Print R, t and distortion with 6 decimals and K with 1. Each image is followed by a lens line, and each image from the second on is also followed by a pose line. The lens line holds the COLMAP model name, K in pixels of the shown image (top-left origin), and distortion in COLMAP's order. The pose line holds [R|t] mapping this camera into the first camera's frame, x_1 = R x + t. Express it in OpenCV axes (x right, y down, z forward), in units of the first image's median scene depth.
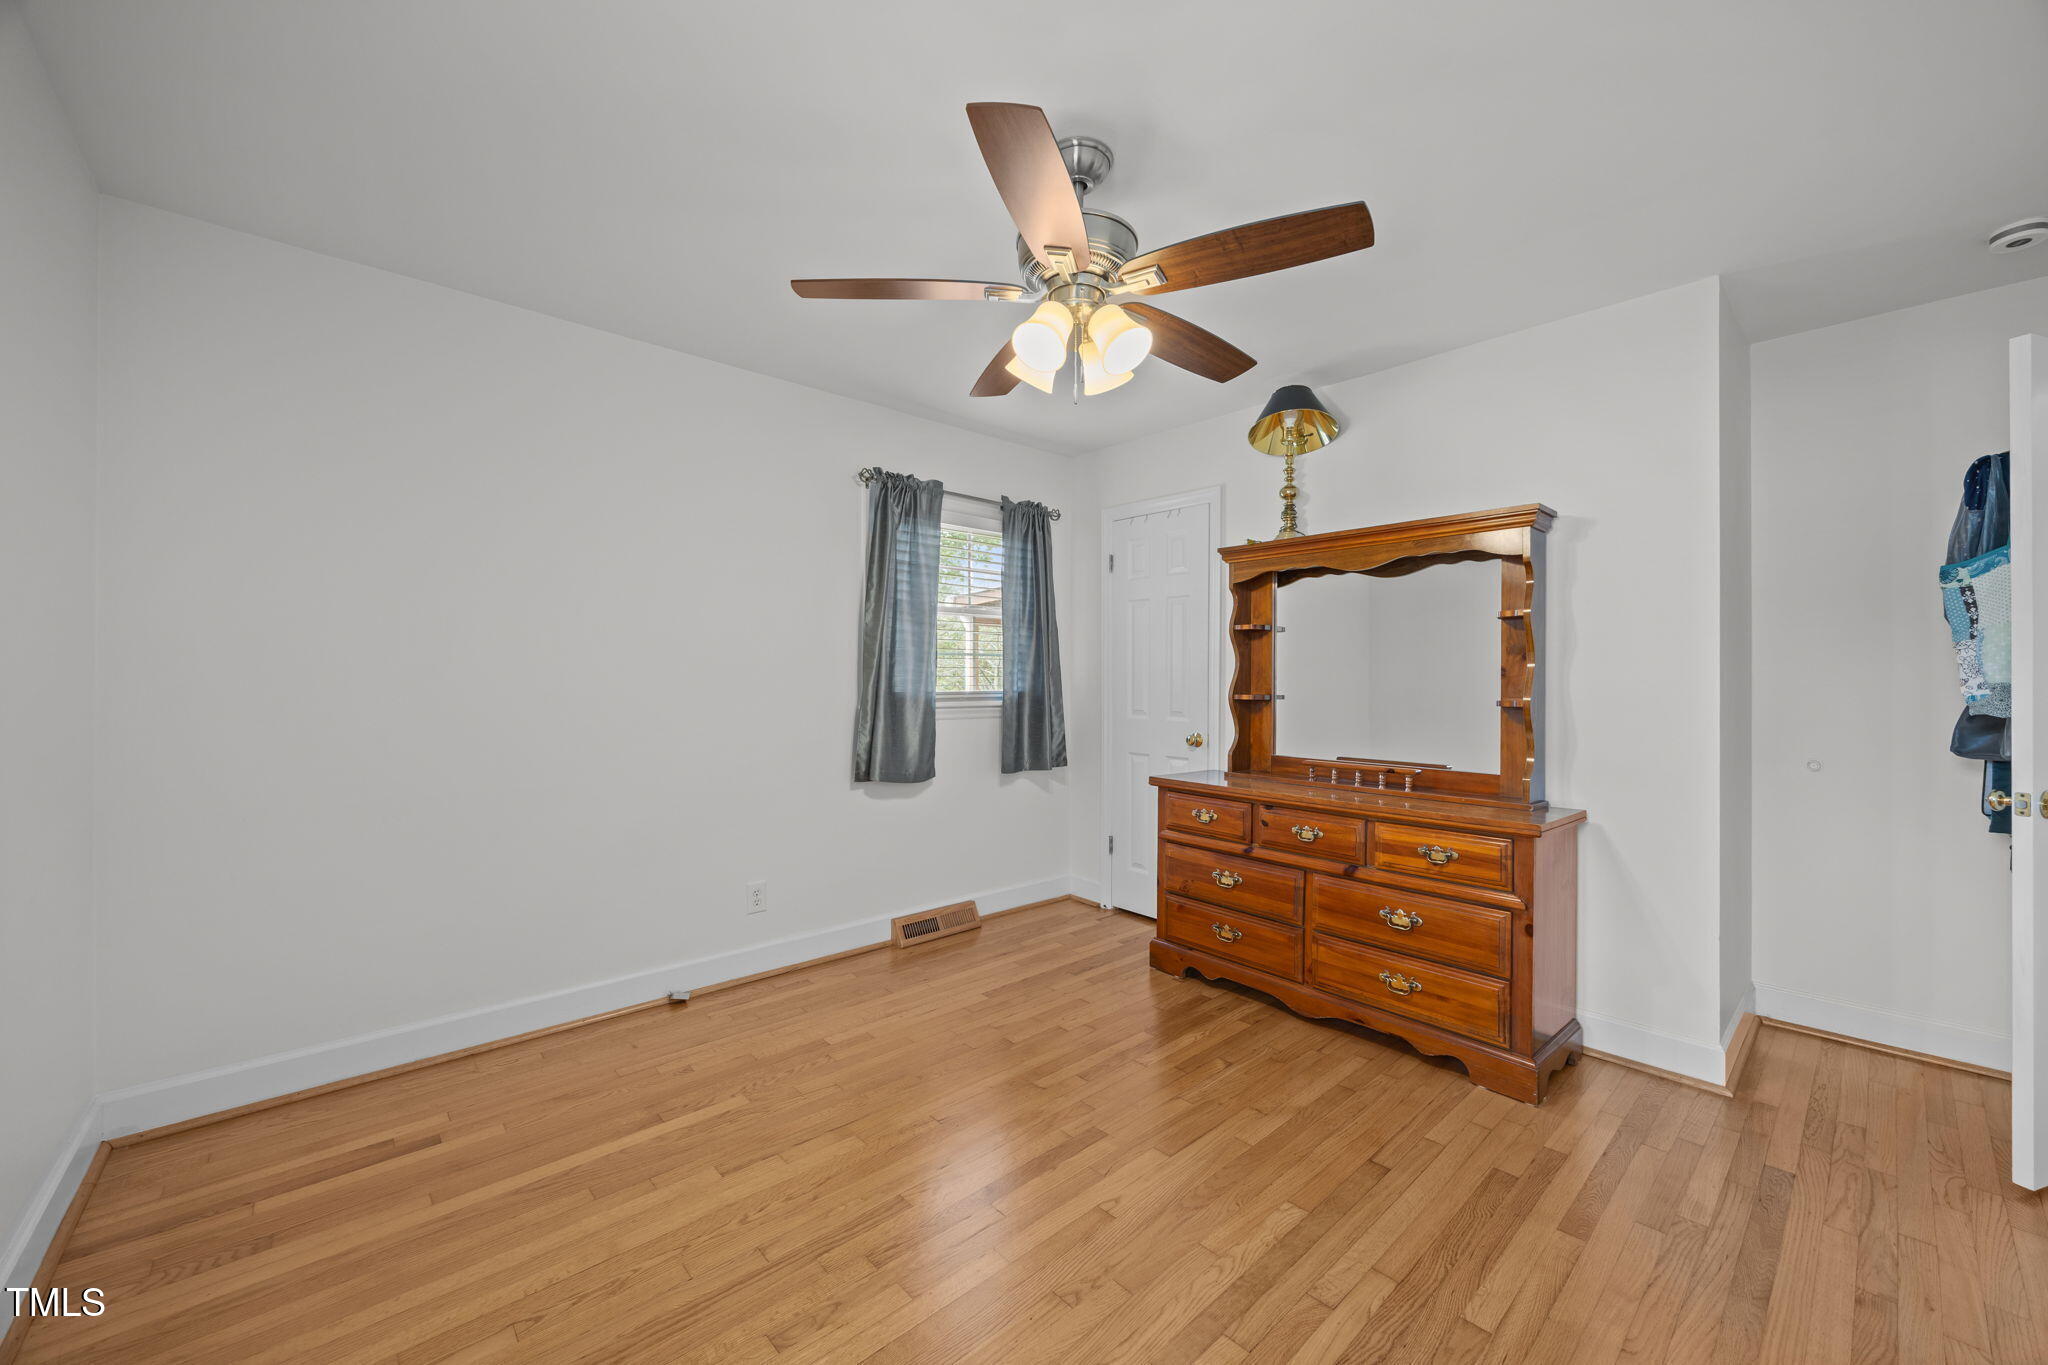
lens RADIAL K [[793.1, 0, 1038.9], [0, 793.1, 674.8], [0, 0, 1]] dist [-0.000972, 0.000568]
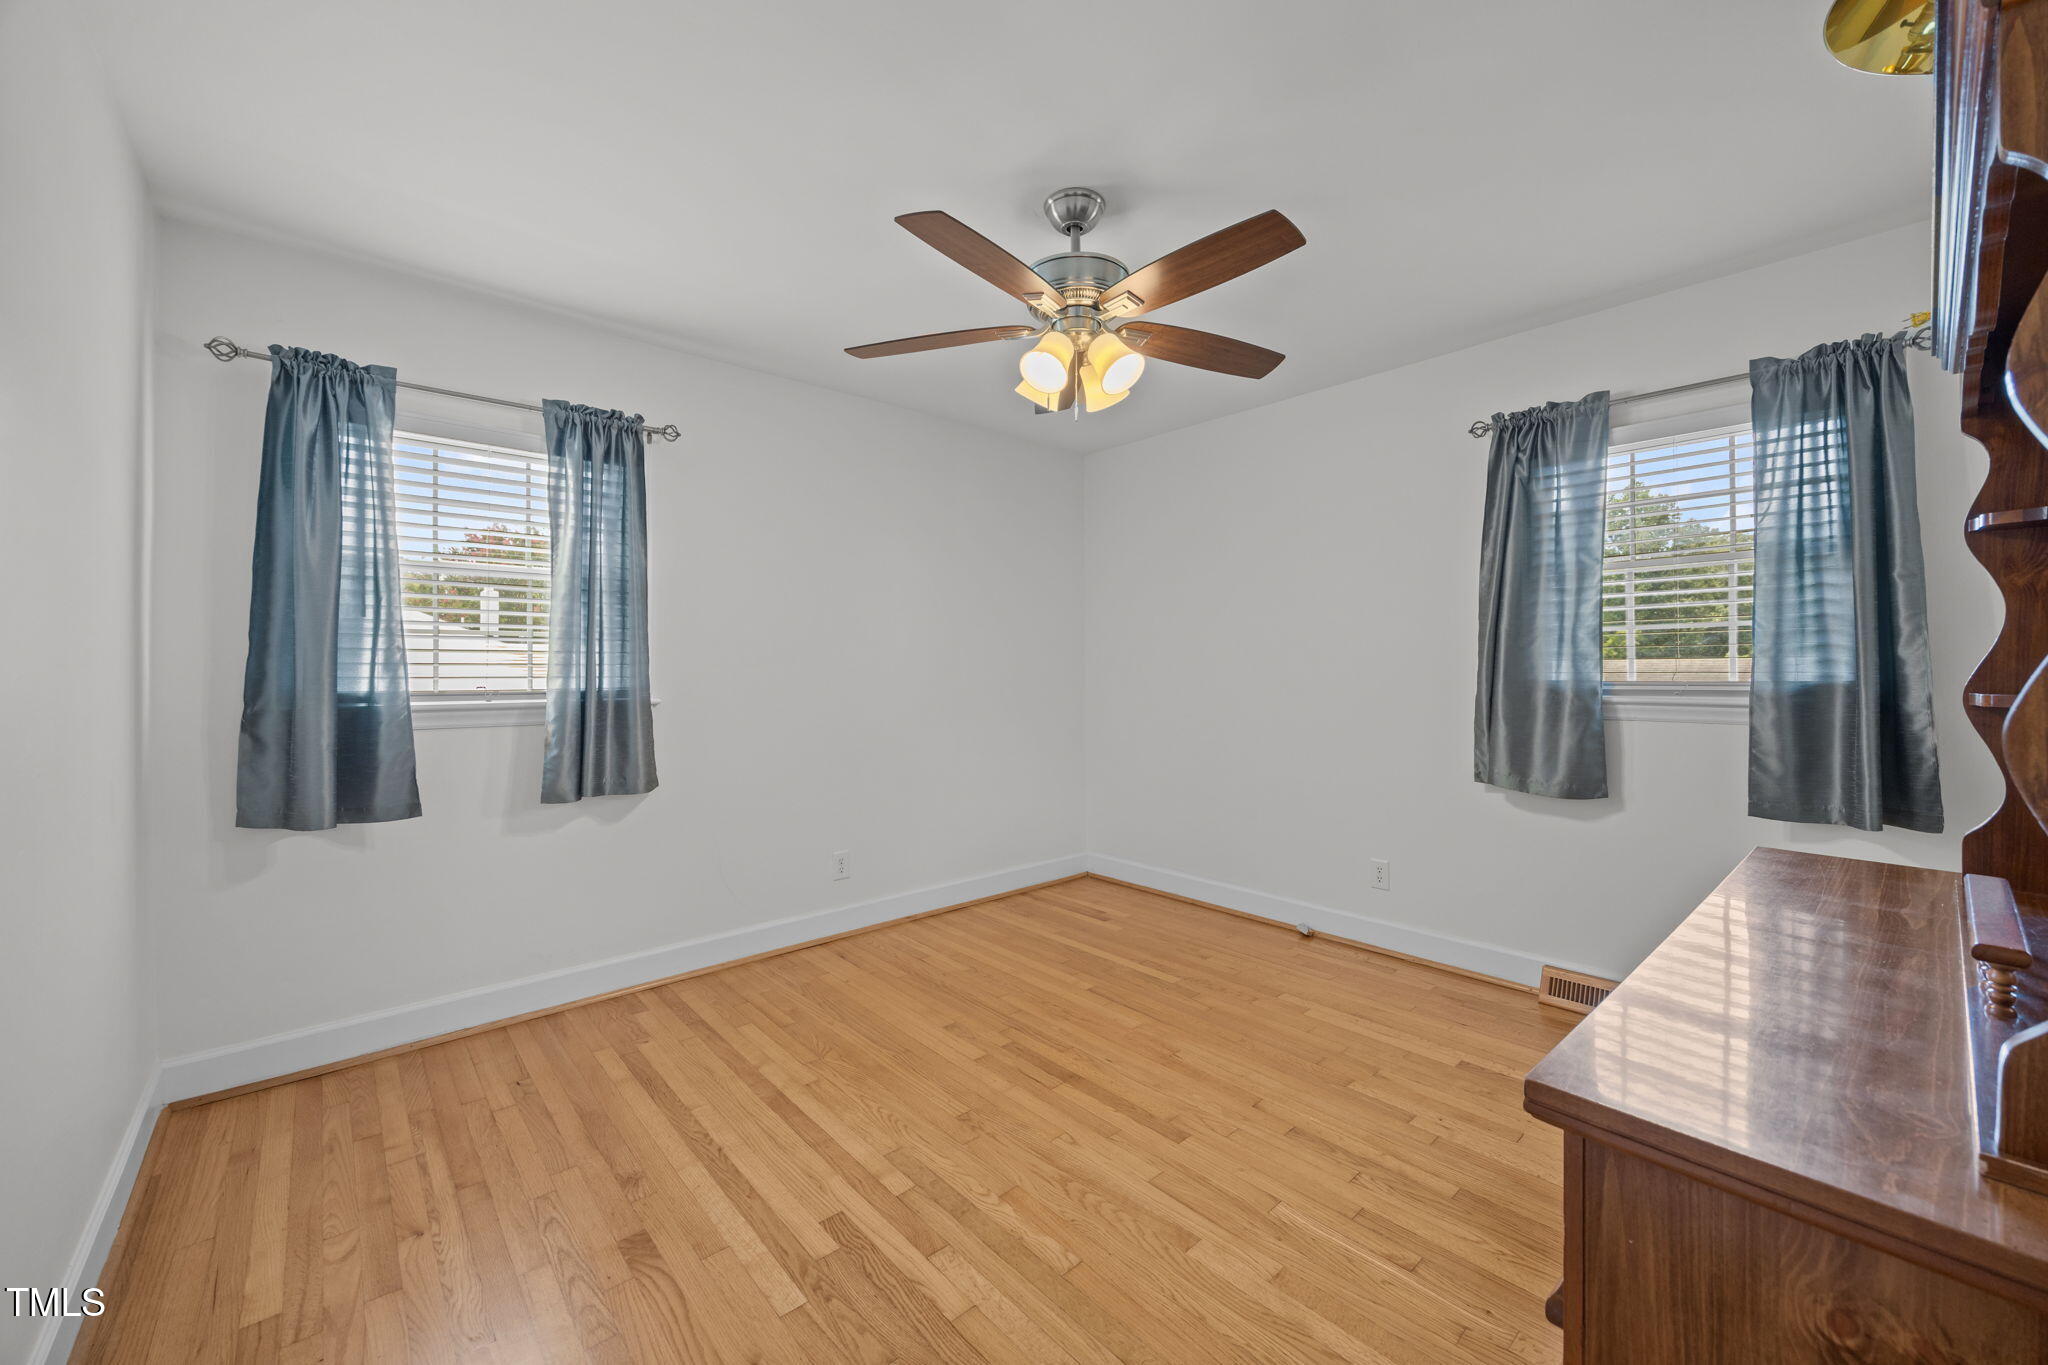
lens RADIAL K [[793.1, 0, 1038.9], [0, 793.1, 674.8], [0, 0, 1]] dist [-0.000972, 0.000568]
pose [[-0.018182, 0.007570, -0.999806, 0.972006], [0.015490, 0.999853, 0.007288, 0.002777], [0.999715, -0.015354, -0.018297, 0.799351]]
